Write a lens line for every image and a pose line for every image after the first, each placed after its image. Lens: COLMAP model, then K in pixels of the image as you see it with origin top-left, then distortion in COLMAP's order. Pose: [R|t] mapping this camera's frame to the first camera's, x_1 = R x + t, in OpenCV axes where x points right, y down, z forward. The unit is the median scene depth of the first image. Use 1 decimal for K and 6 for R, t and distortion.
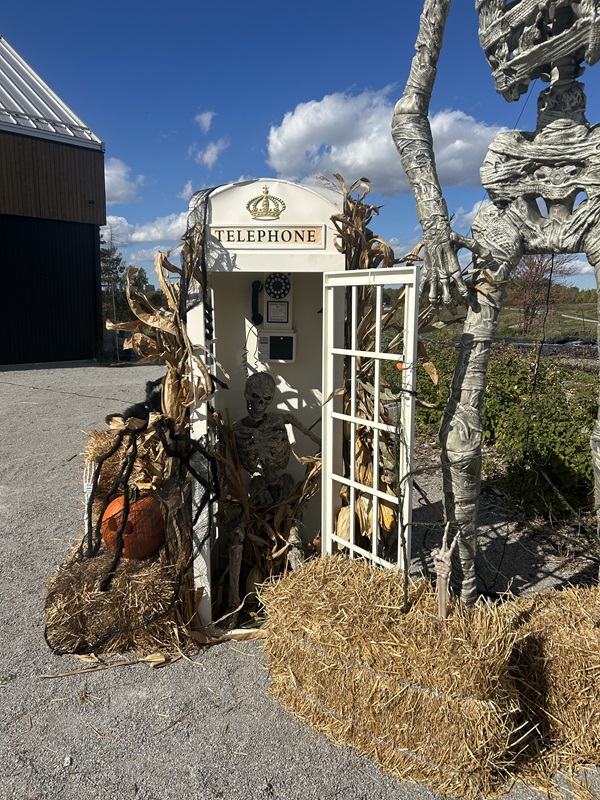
lens RADIAL K [[612.6, 0, 283.8], [0, 612.6, 403.7], [0, 0, 1]] dist [0.078075, -0.062220]
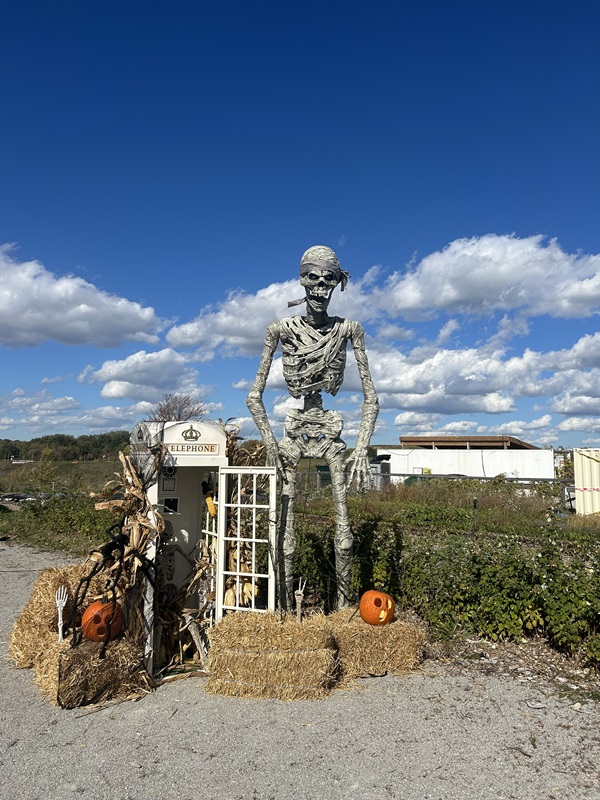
lens RADIAL K [[612.6, 0, 283.8], [0, 612.6, 403.7], [0, 0, 1]] dist [0.078075, -0.062220]
pose [[0.844803, 0.046988, 0.533010, -0.846673], [0.087281, 0.970694, -0.223910, 0.058406], [-0.527910, 0.235682, 0.815944, -0.818632]]
